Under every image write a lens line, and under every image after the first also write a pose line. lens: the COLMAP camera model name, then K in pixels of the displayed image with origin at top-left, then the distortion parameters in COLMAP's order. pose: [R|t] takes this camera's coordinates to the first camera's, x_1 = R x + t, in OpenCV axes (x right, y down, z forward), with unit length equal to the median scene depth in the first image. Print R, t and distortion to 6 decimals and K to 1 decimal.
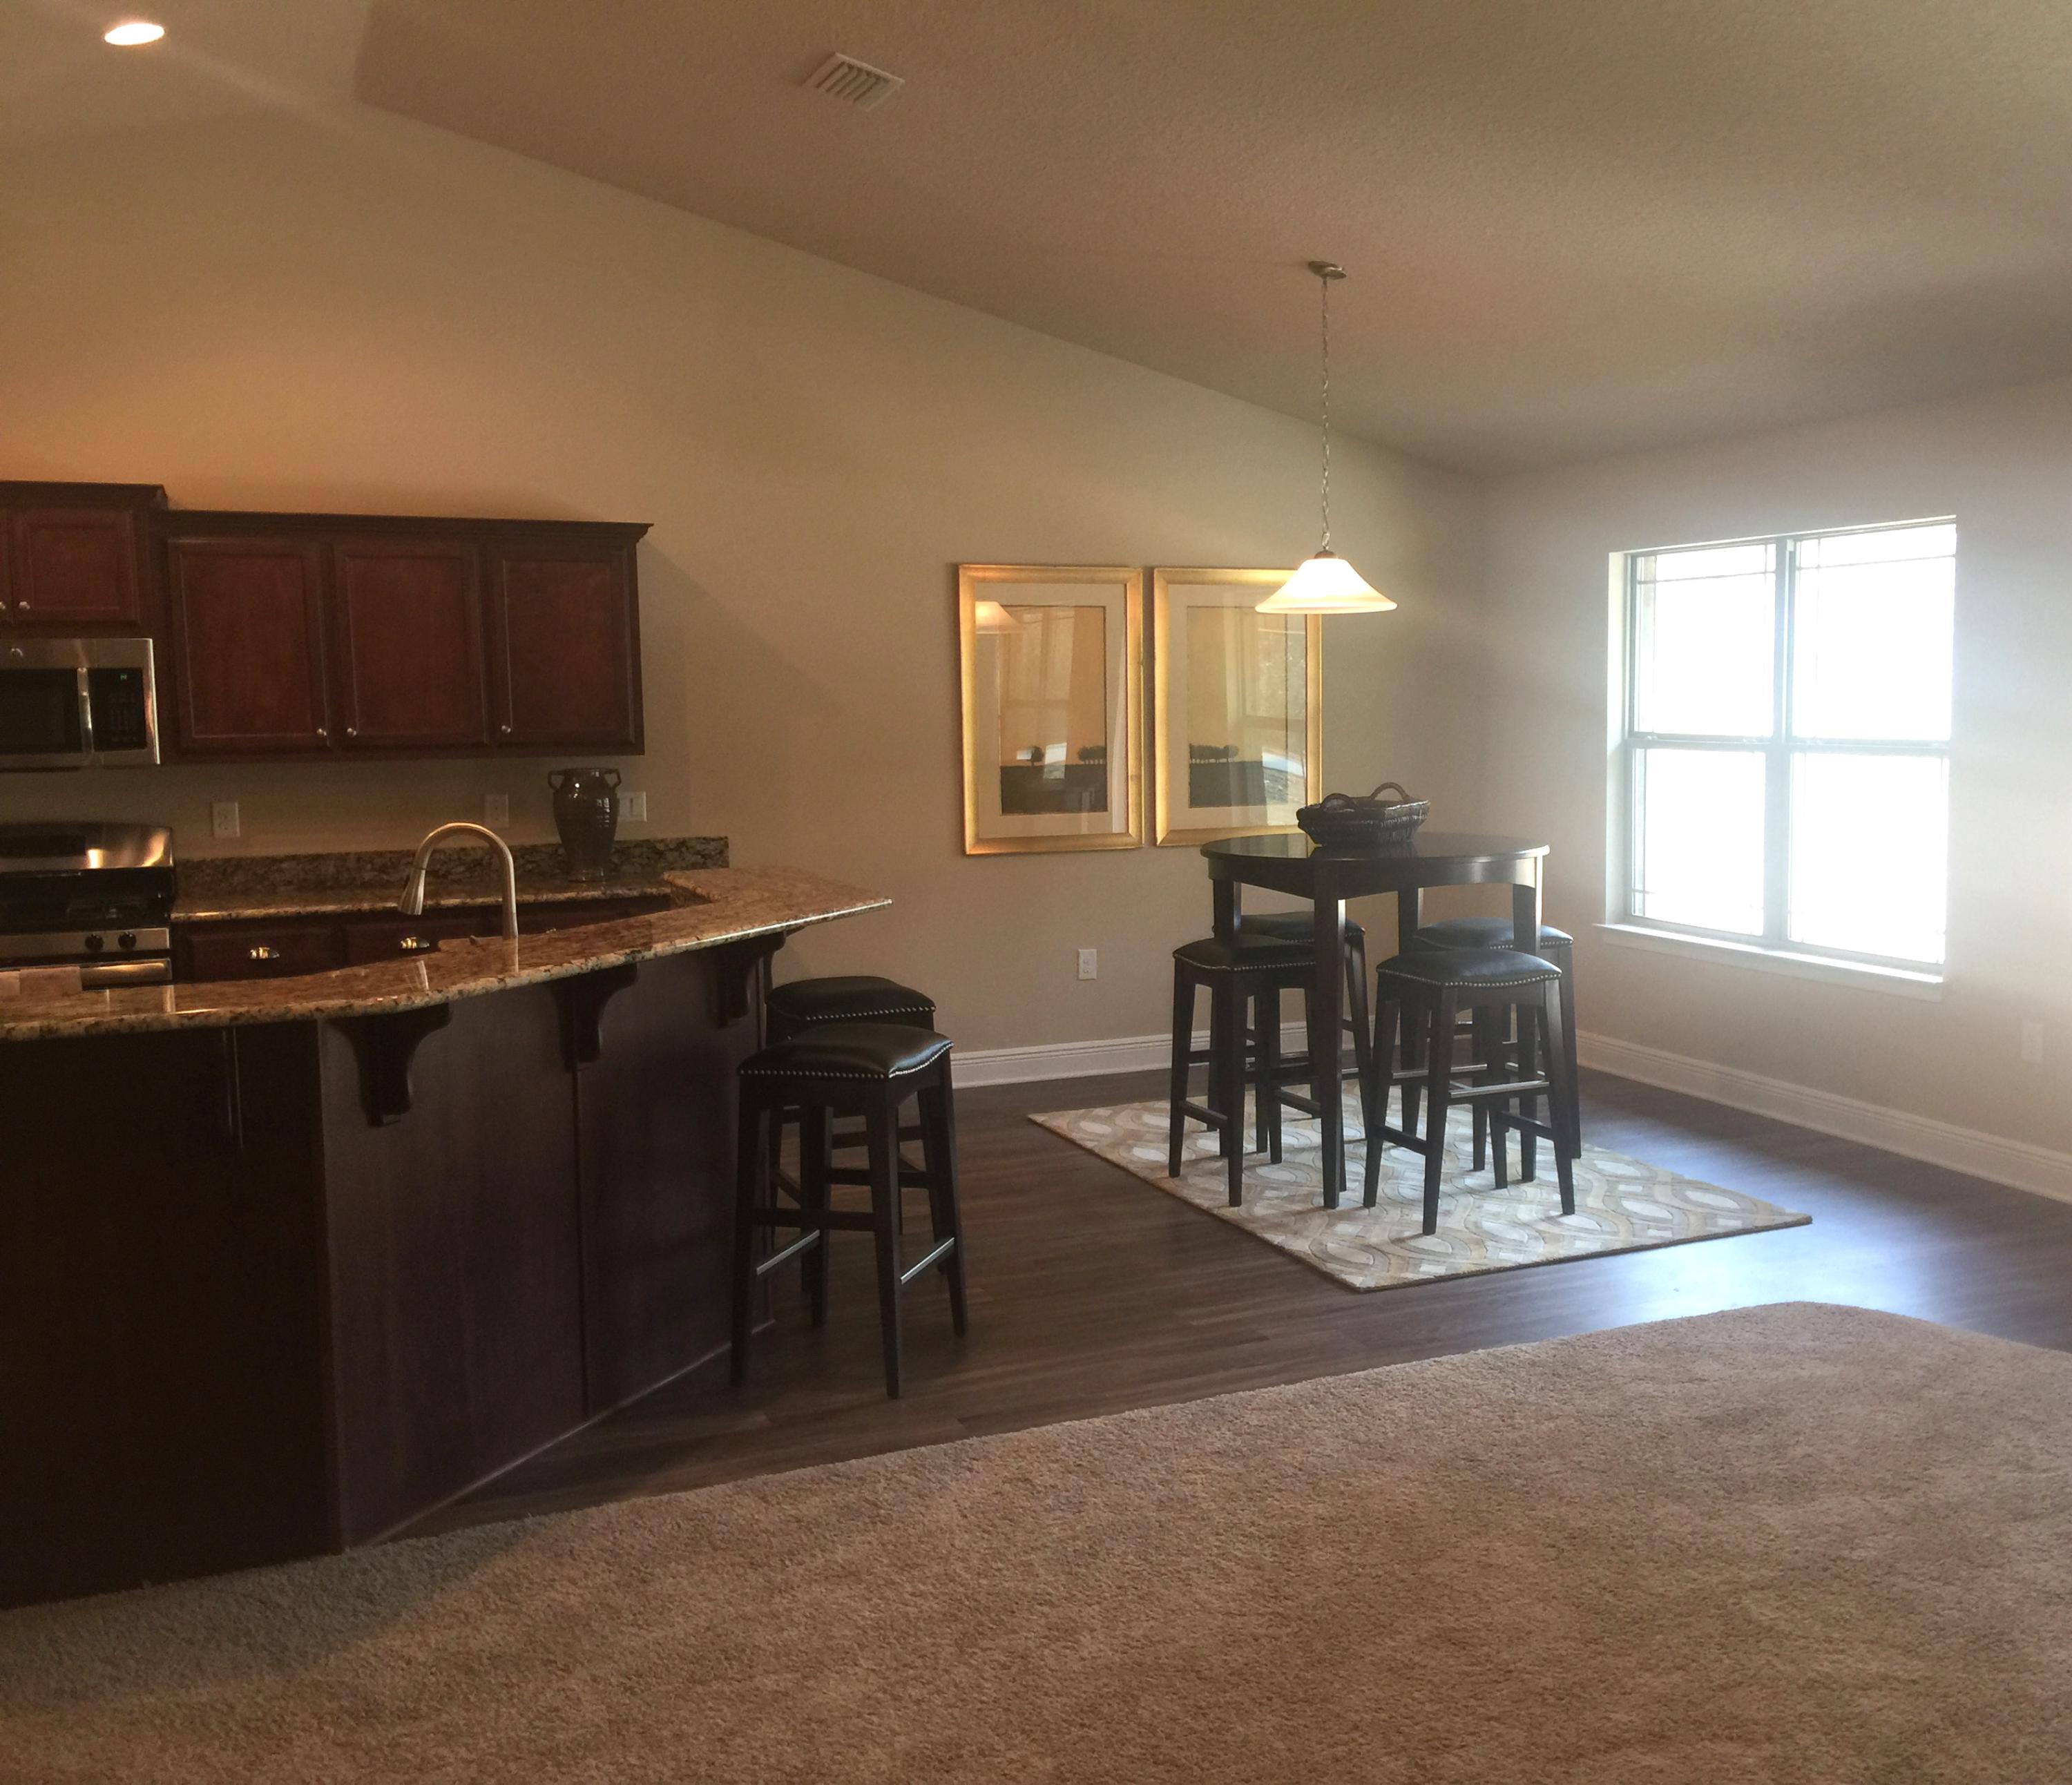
lens RADIAL K [[2019.2, 0, 1200.3], [0, 2019.2, 874.0], [0, 0, 1]] dist [0.099979, -0.151224]
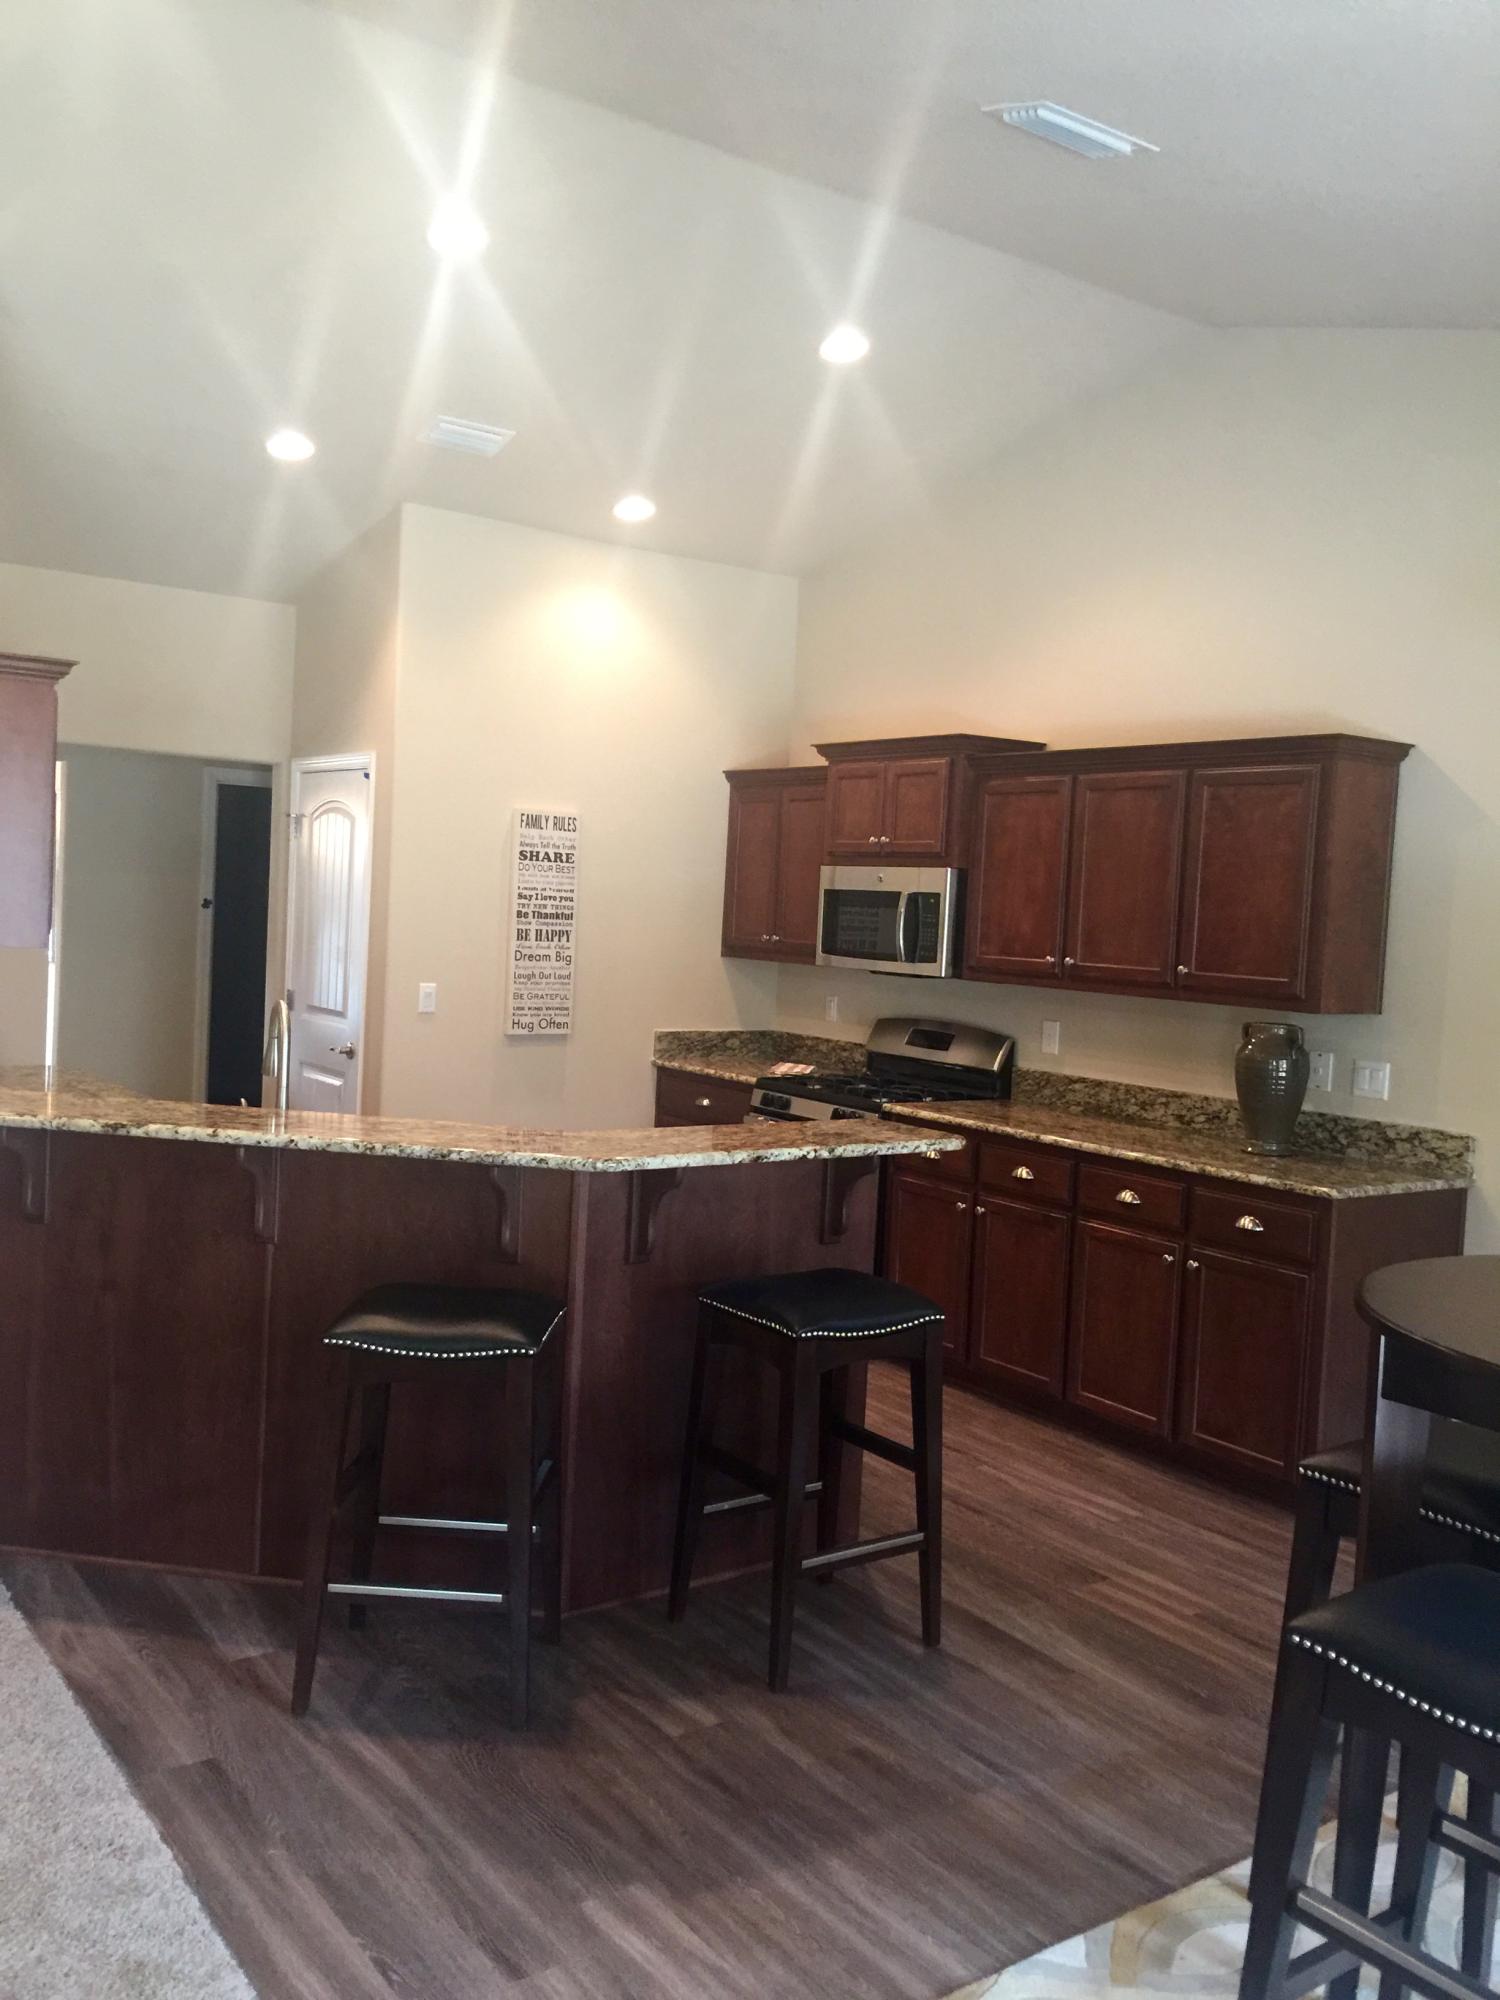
lens RADIAL K [[1699.3, 0, 742.1], [0, 1699.3, 1005.6], [0, 0, 1]] dist [0.096821, -0.157945]
pose [[0.182132, 0.082029, -0.979846, 0.414818], [-0.144147, 0.987975, 0.055916, -0.076603], [0.972651, 0.131058, 0.191766, 0.728263]]
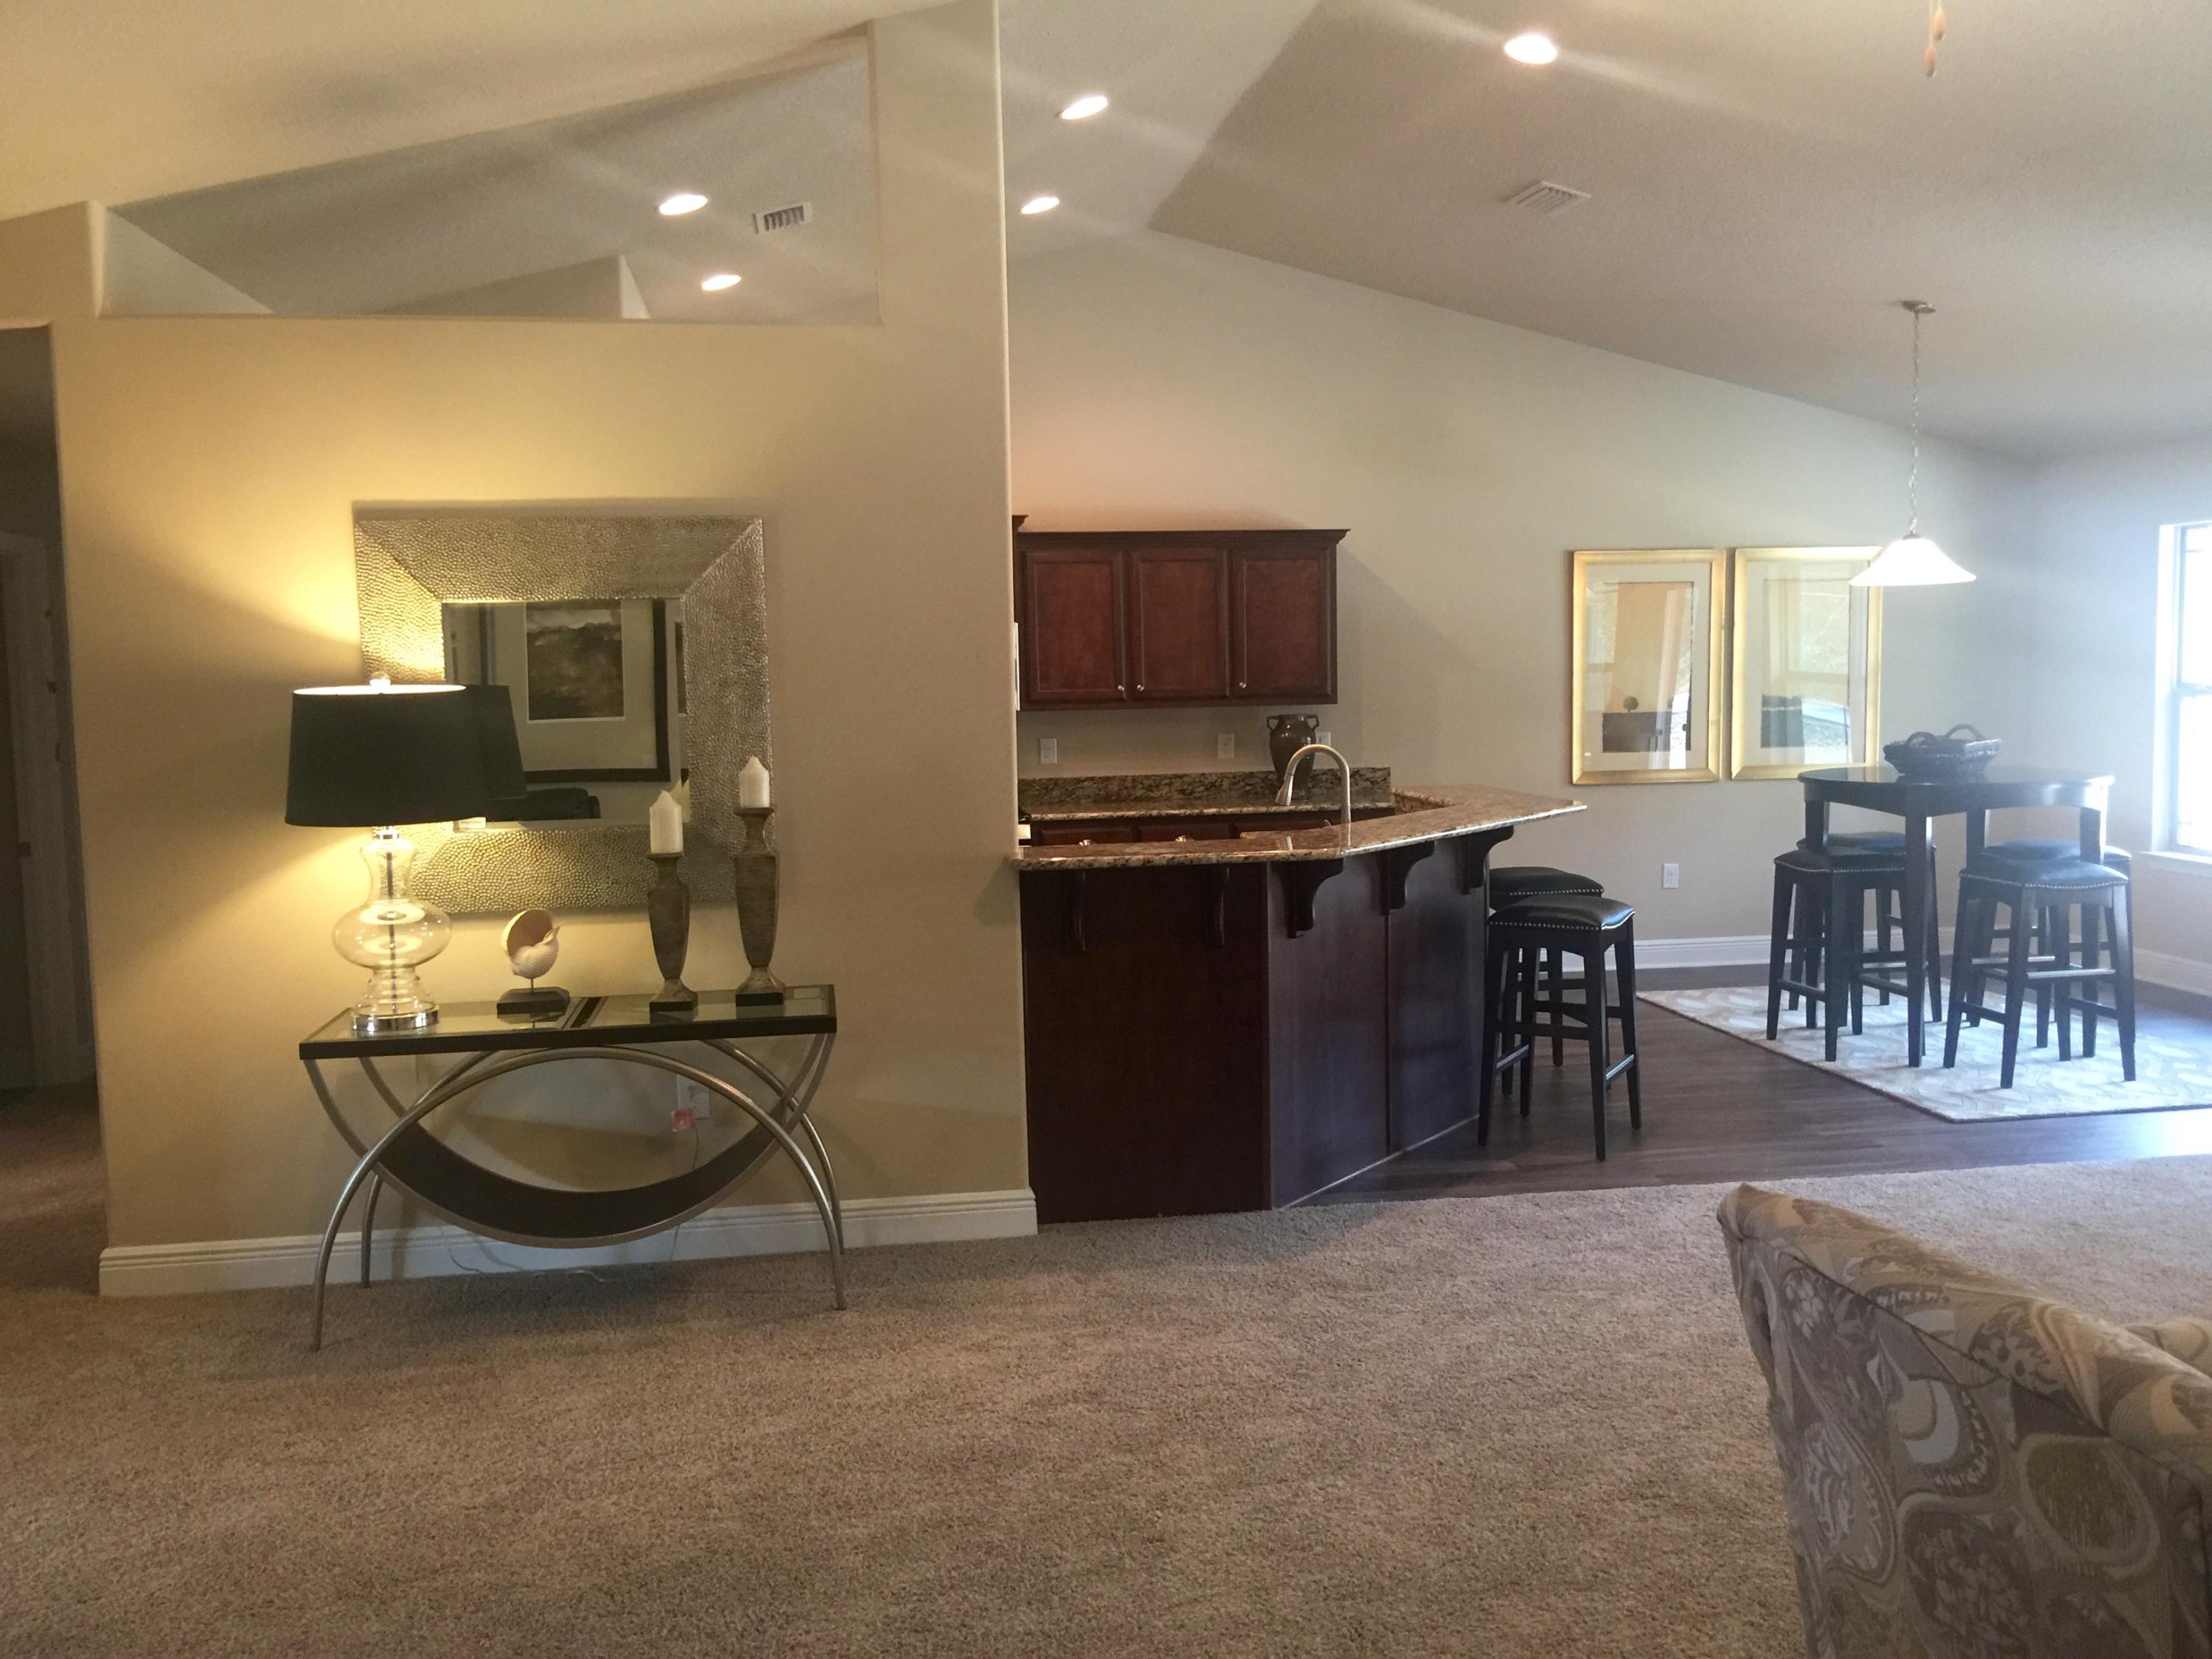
lens RADIAL K [[1879.4, 0, 1105.9], [0, 1879.4, 815.6], [0, 0, 1]] dist [0.096821, -0.157945]
pose [[0.960512, 0.015317, -0.277818, -0.086938], [-0.016709, 0.999857, -0.002643, 0.022406], [0.277737, 0.007181, 0.960630, -0.246731]]
